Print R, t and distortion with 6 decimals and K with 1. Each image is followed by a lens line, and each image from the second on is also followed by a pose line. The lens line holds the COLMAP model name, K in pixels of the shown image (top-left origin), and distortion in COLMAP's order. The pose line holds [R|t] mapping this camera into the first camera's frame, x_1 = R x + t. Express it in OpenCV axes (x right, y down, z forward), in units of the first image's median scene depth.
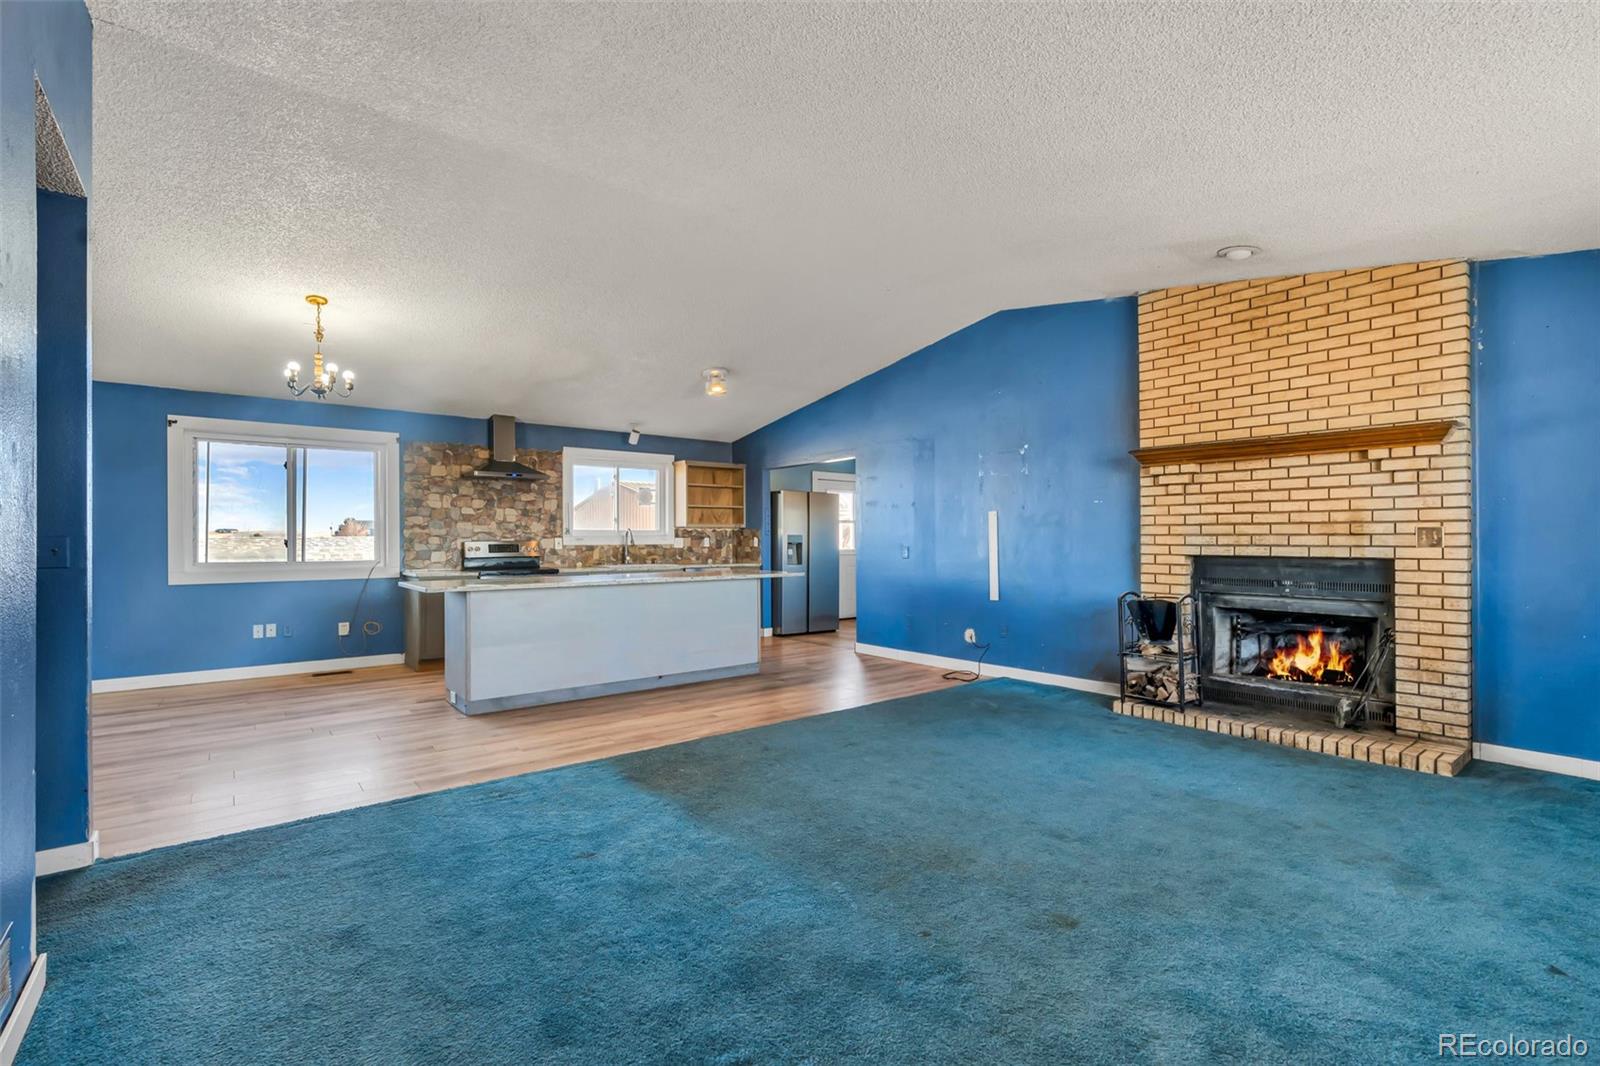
lens RADIAL K [[721.9, 0, 782.4], [0, 721.9, 538.9], [0, 0, 1]] dist [-0.007905, 0.002831]
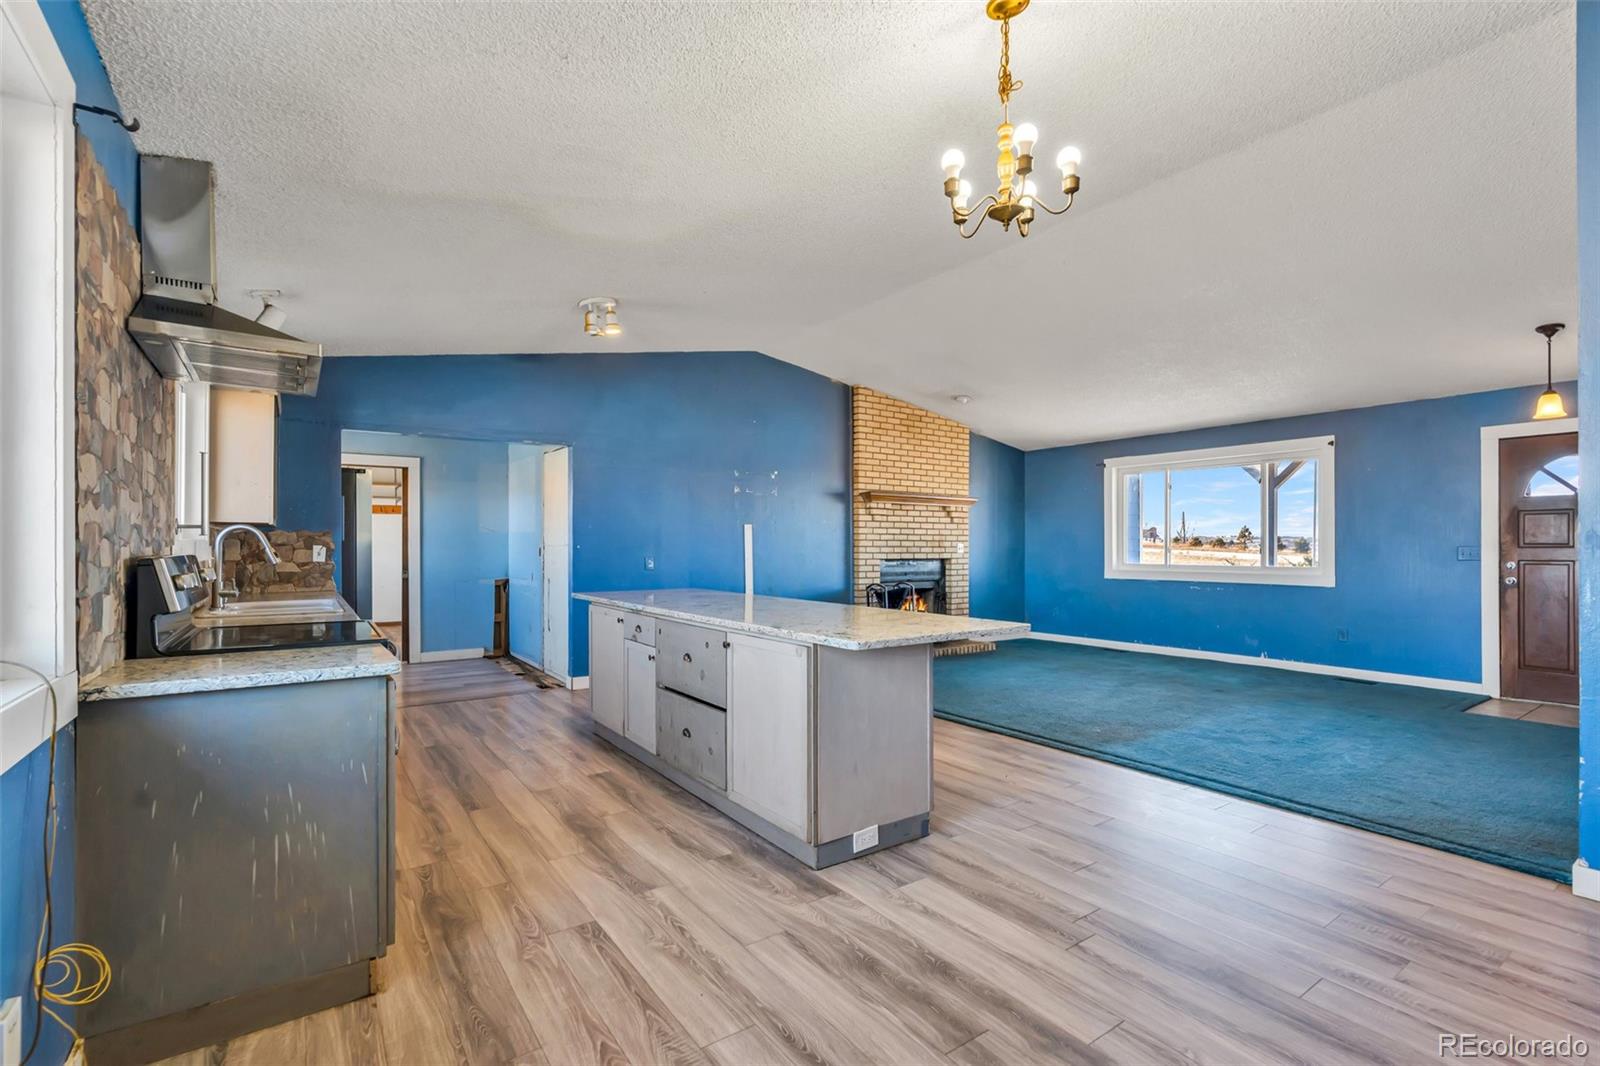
lens RADIAL K [[721.9, 0, 807.8], [0, 721.9, 550.5], [0, 0, 1]] dist [-0.007905, 0.002831]
pose [[0.048778, -0.001863, 0.998808, -0.753794], [-0.000274, 0.999998, 0.001879, 0.000251], [-0.998810, -0.000366, 0.048778, 0.764082]]
